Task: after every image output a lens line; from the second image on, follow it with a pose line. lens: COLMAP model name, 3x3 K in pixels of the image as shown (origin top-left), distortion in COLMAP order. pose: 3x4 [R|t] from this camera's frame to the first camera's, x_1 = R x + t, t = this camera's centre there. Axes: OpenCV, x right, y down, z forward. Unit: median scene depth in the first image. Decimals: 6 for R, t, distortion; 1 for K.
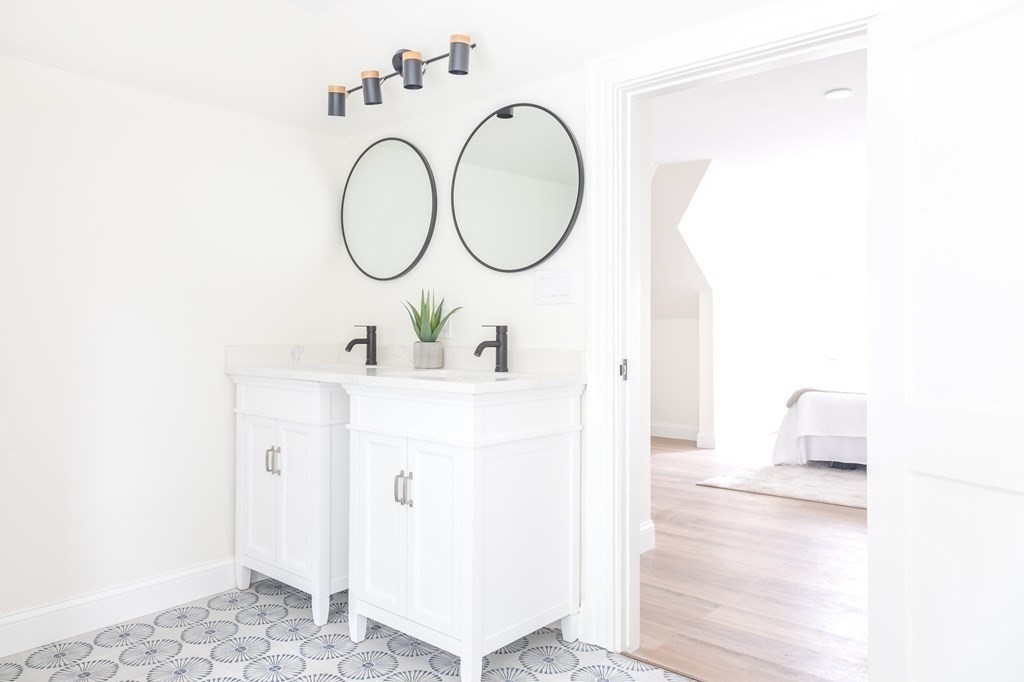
lens RADIAL K [[695.5, 0, 516.0], [0, 695.5, 341.9], [0, 0, 1]] dist [0.007403, 0.001057]
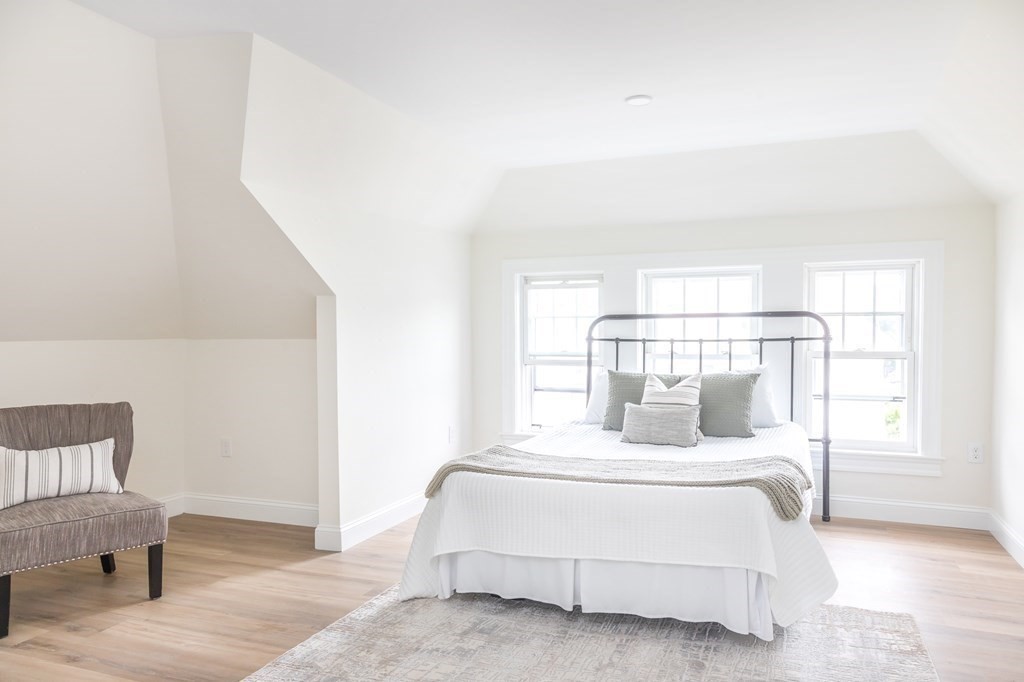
lens RADIAL K [[714.3, 0, 512.0], [0, 714.3, 341.0], [0, 0, 1]] dist [0.005660, 0.004370]
pose [[0.948344, -0.003921, 0.317221, 0.273353], [0.003092, 0.999990, 0.003116, -0.040995], [-0.317230, -0.001974, 0.948347, 0.411451]]
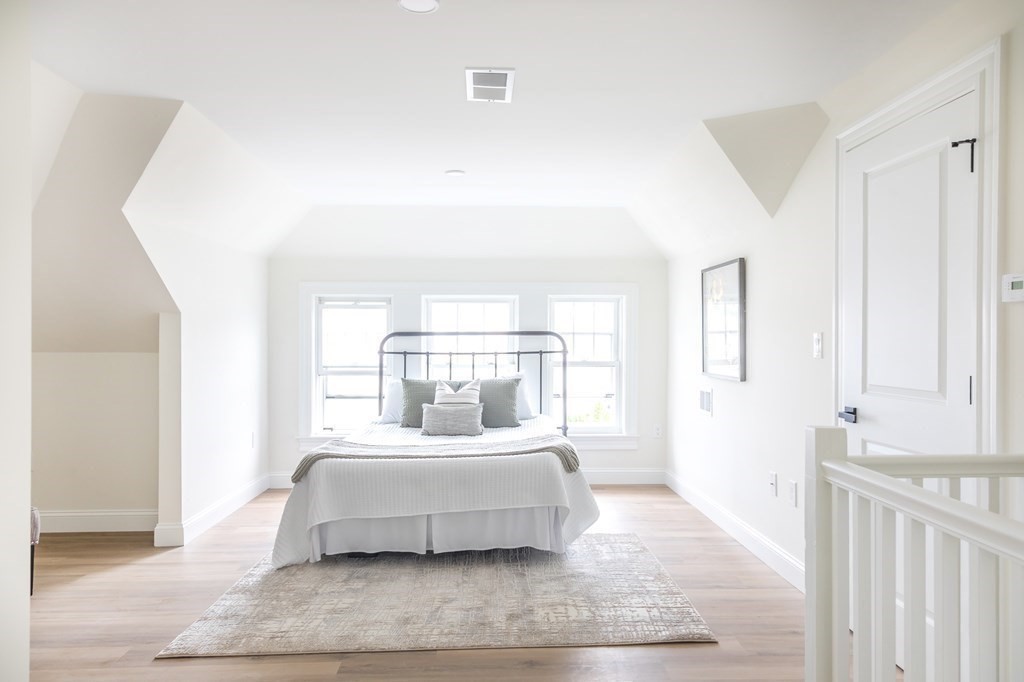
lens RADIAL K [[695.5, 0, 516.0], [0, 695.5, 341.9], [0, 0, 1]] dist [0.007403, 0.001057]
pose [[0.740418, 0.006678, 0.672114, 0.078348], [0.003663, 0.999896, -0.013970, -0.040769], [-0.672137, 0.012805, 0.740316, 0.320200]]
